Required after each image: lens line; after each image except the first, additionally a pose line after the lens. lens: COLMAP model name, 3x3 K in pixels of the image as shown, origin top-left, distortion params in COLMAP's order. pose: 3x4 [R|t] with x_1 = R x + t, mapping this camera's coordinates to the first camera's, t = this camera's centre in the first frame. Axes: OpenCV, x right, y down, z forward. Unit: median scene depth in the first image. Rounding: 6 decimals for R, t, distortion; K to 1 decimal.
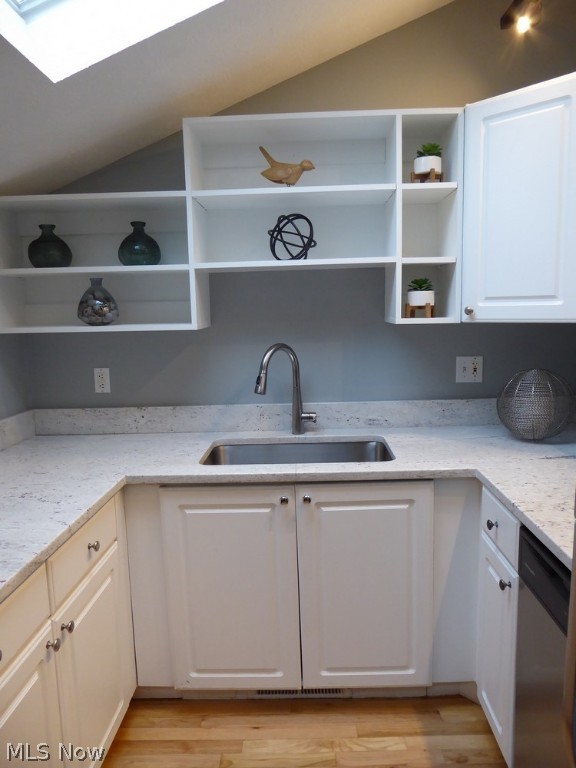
lens RADIAL K [[551.1, 0, 292.5], [0, 551.1, 384.8], [0, 0, 1]] dist [-0.000046, -0.003895]
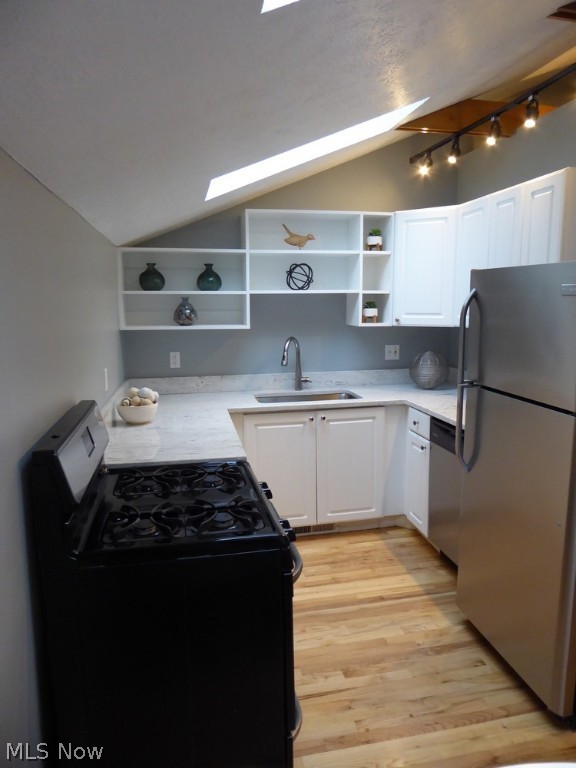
lens RADIAL K [[551.1, 0, 295.2], [0, 551.1, 376.4], [0, 0, 1]] dist [-0.000046, -0.003895]
pose [[0.974303, -0.012160, 0.224912, -0.428321], [0.014112, 0.999875, -0.007070, 0.065523], [-0.224798, 0.010063, 0.974354, -0.725216]]
